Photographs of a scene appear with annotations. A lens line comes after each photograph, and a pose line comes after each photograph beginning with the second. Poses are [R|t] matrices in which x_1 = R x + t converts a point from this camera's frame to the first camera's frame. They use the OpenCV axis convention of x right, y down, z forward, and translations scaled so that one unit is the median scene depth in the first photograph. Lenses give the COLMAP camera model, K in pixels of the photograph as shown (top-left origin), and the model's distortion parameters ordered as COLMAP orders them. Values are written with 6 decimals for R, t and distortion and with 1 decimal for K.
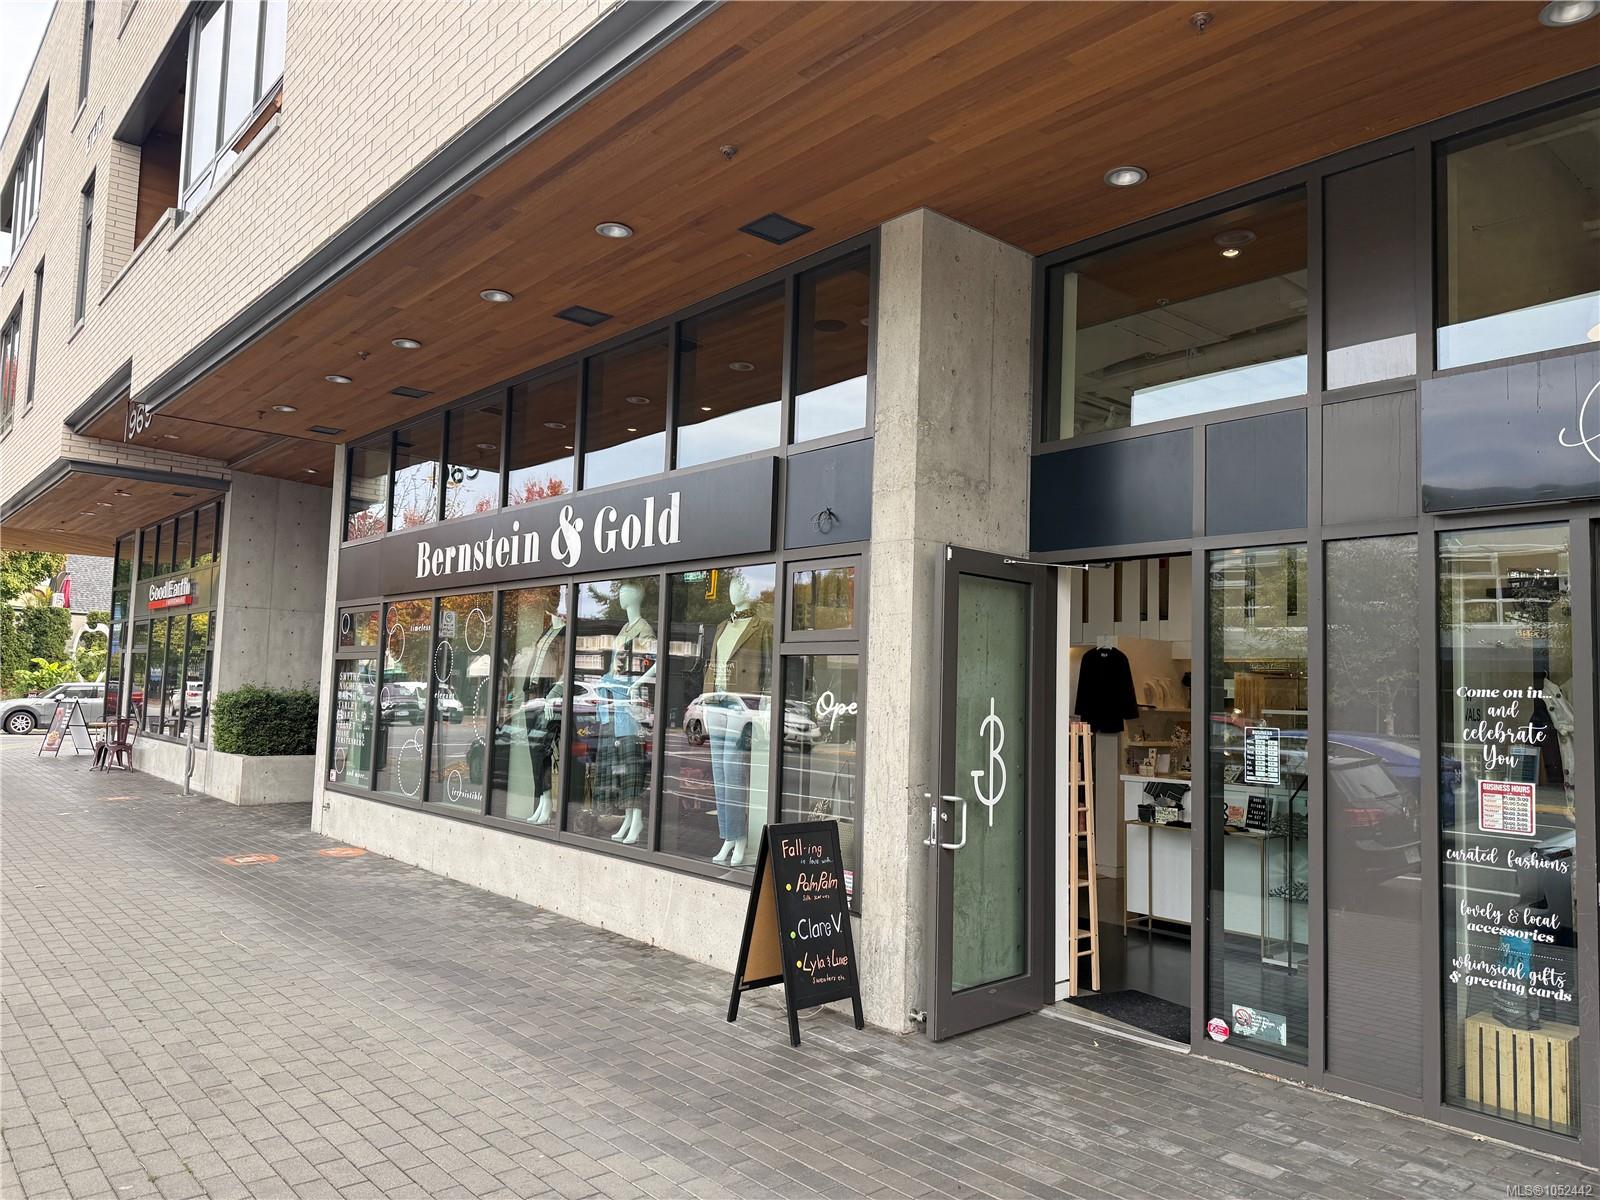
lens RADIAL K [[1119.8, 0, 796.7], [0, 1119.8, 610.4], [0, 0, 1]] dist [0.026967, -0.028293]
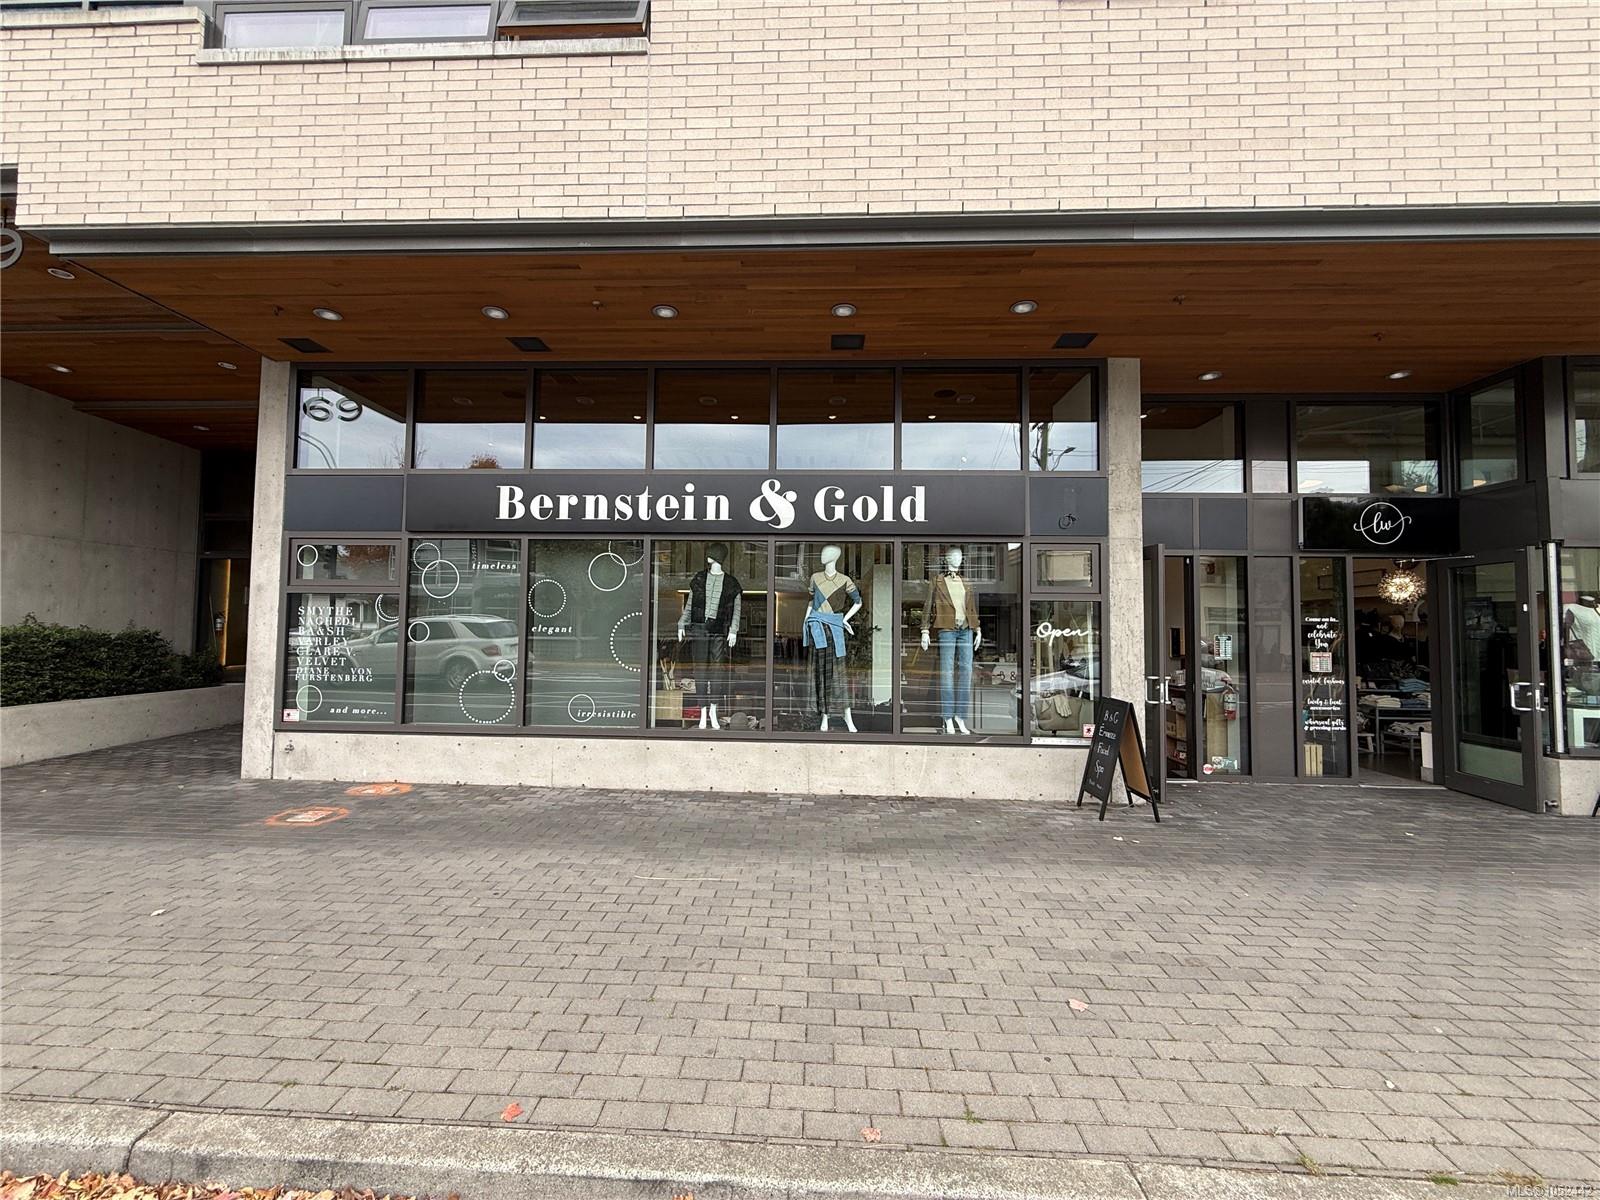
lens RADIAL K [[636.5, 0, 797.4], [0, 636.5, 597.0], [0, 0, 1]] dist [0.000833, -0.000282]
pose [[0.689285, 0.013161, 0.724371, -0.945625], [-0.045768, 0.998629, 0.025407, 0.028063], [-0.723044, -0.050666, 0.688942, 0.619373]]
